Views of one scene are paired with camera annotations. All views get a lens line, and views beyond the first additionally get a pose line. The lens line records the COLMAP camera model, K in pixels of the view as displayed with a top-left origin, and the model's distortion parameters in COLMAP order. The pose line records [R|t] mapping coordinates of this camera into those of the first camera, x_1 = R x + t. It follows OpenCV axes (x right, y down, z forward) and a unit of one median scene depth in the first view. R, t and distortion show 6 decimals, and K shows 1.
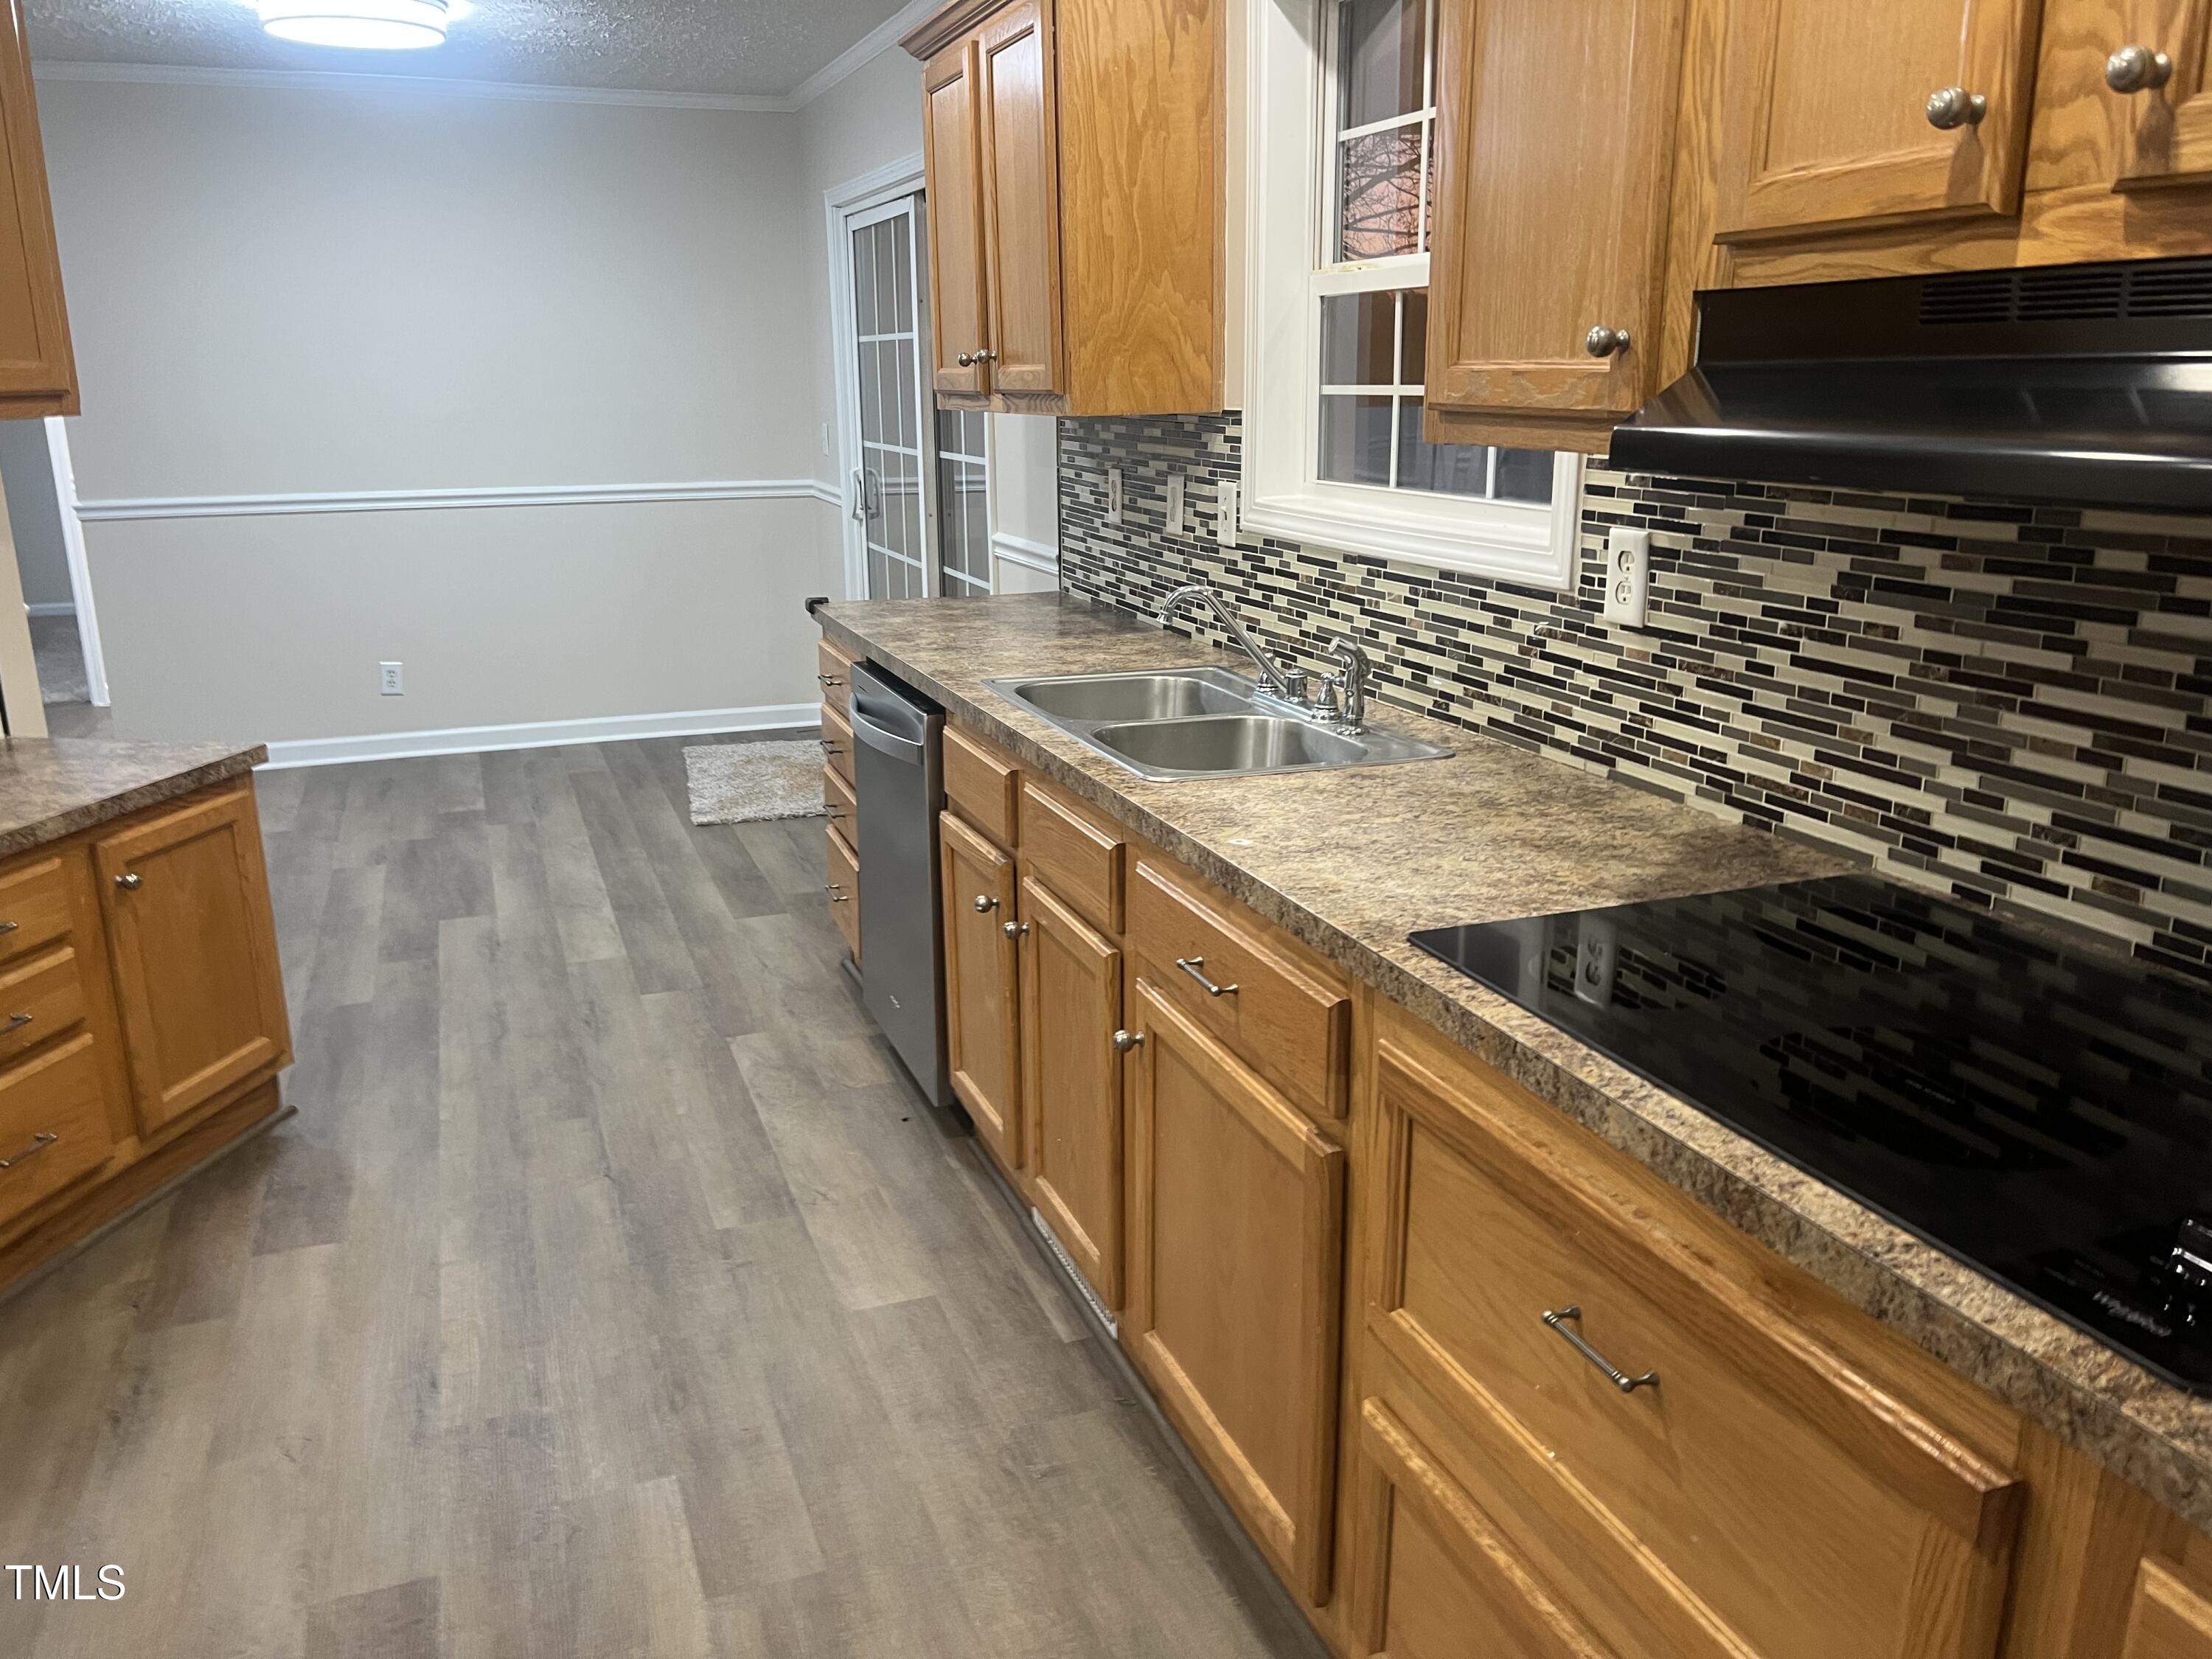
lens RADIAL K [[1649.5, 0, 1038.2], [0, 1649.5, 799.7], [0, 0, 1]] dist [0.043186, -0.045163]
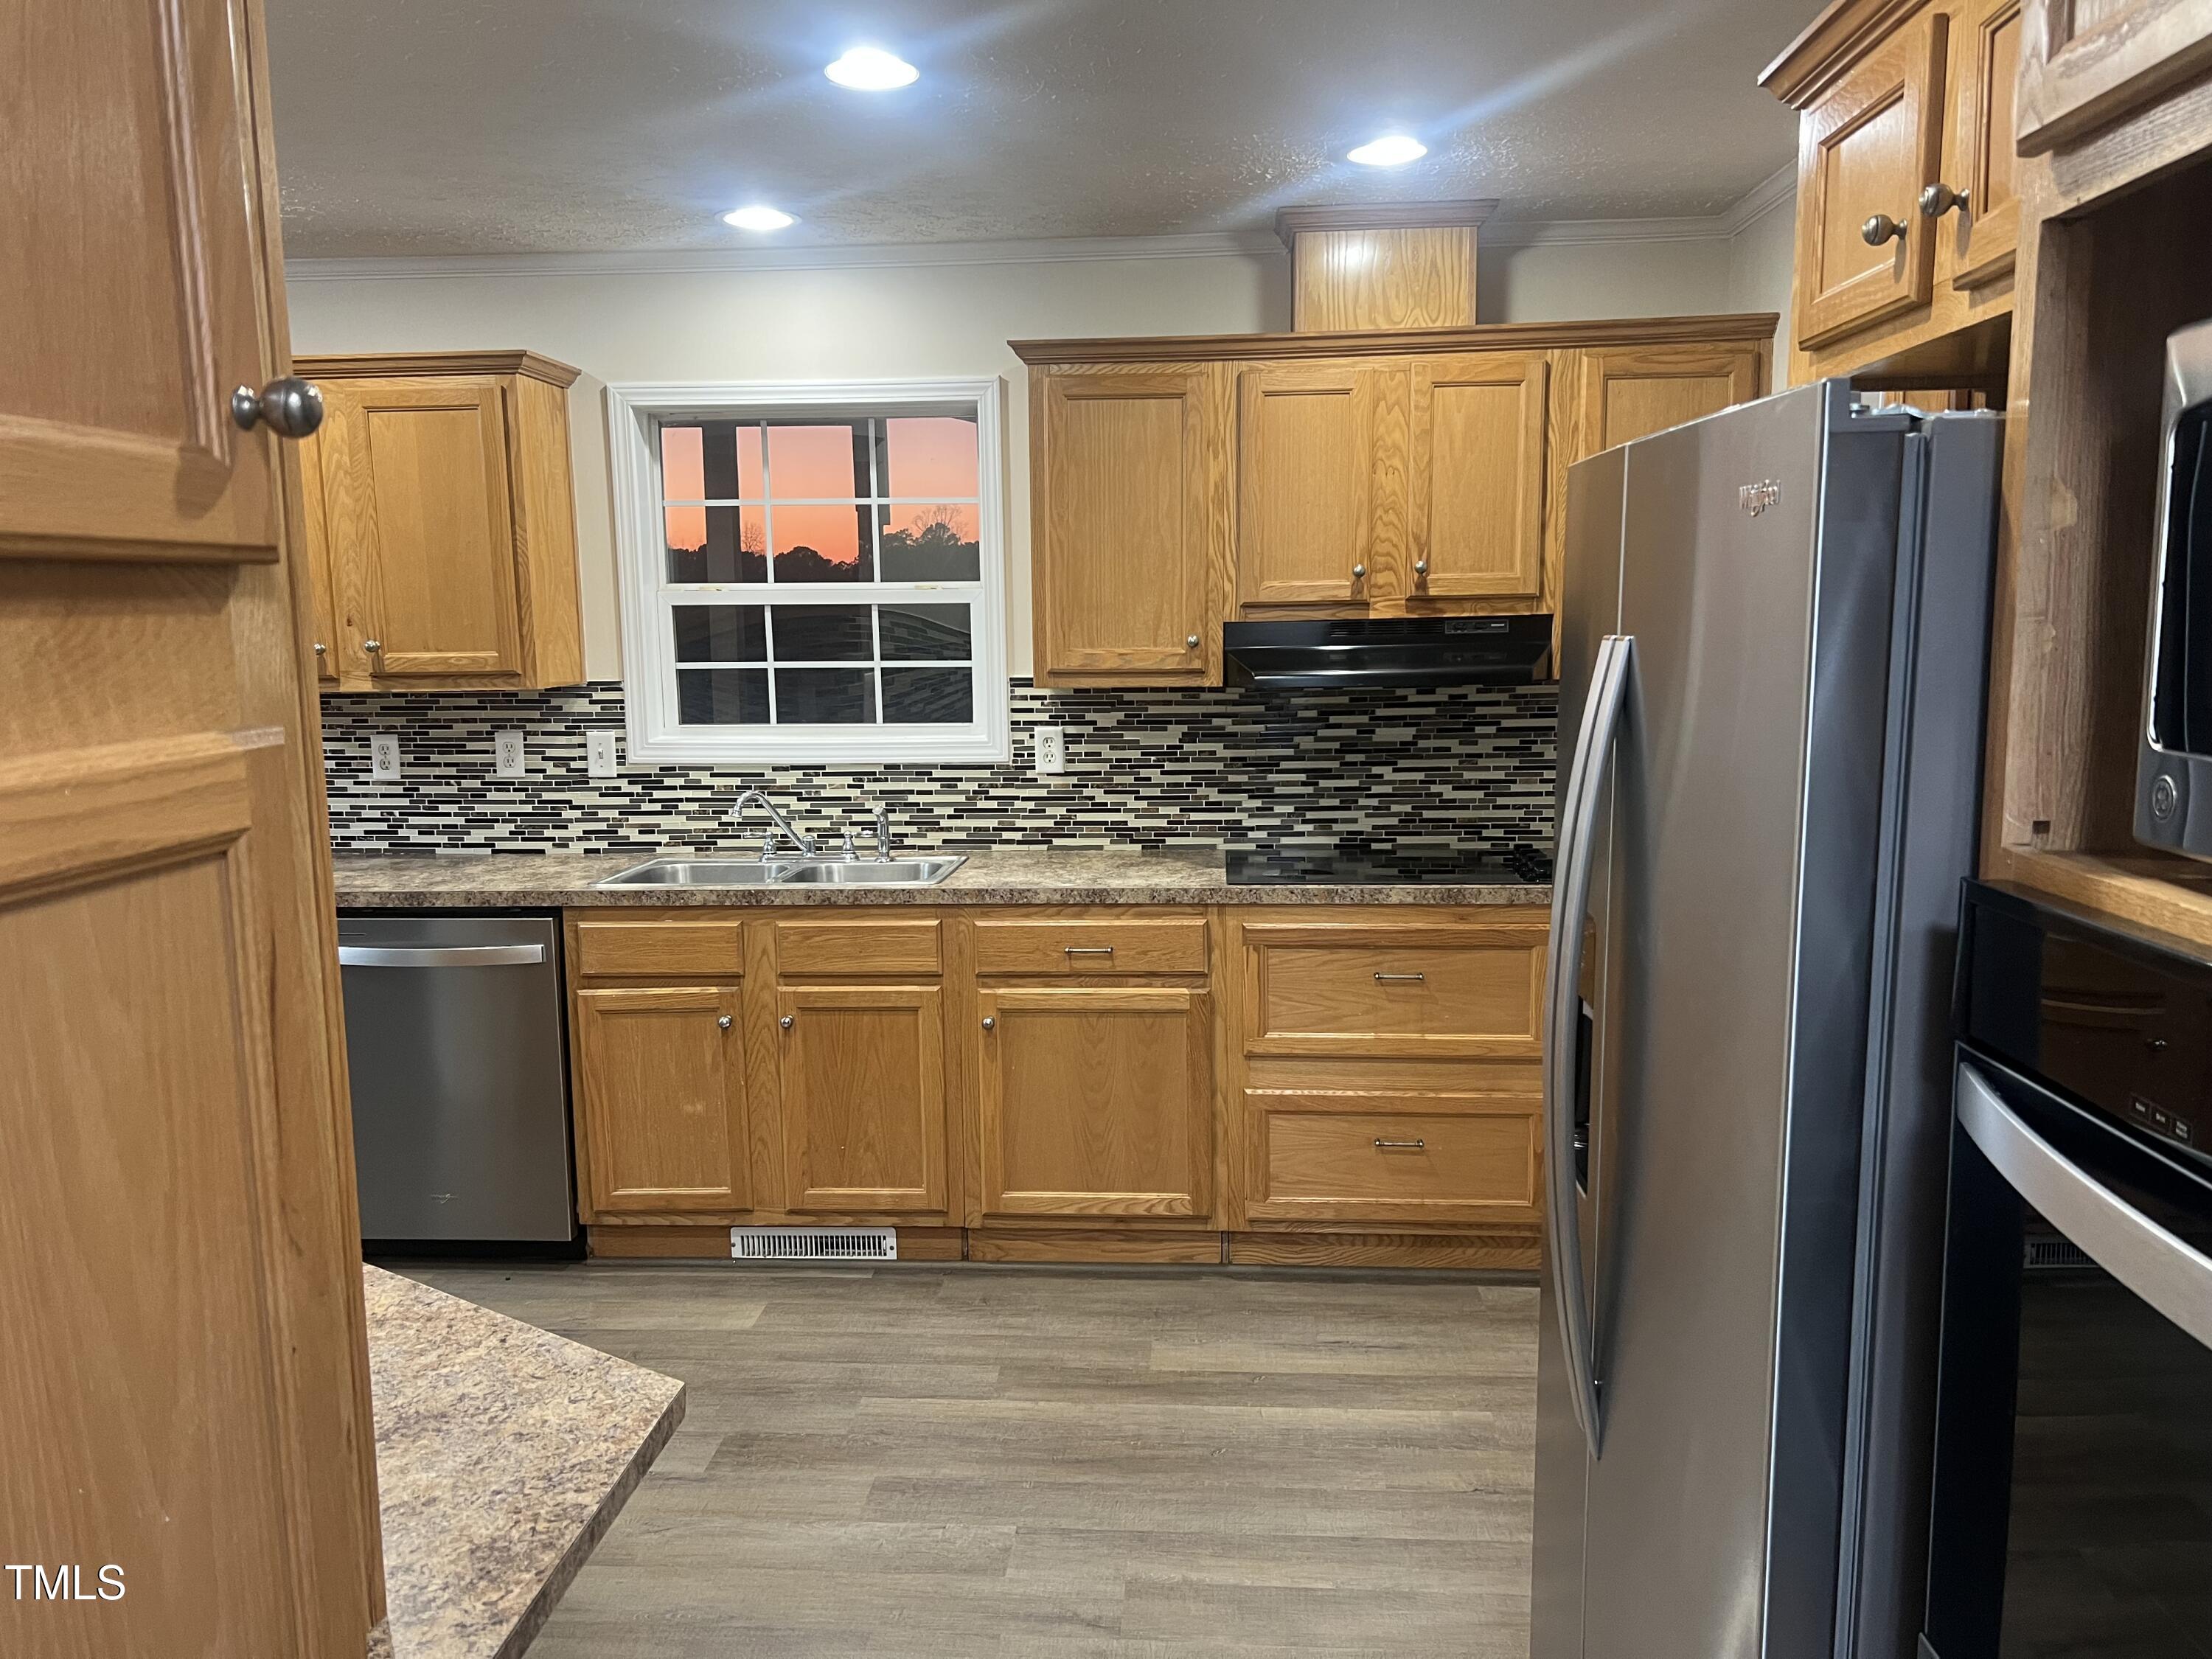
lens RADIAL K [[1649.5, 0, 1096.0], [0, 1649.5, 850.8], [0, 0, 1]] dist [0.043186, -0.045163]
pose [[0.404866, -0.127560, 0.905435, -1.478274], [0.237008, 0.971019, 0.030821, -0.061514], [-0.883126, 0.202117, 0.423365, 0.108461]]
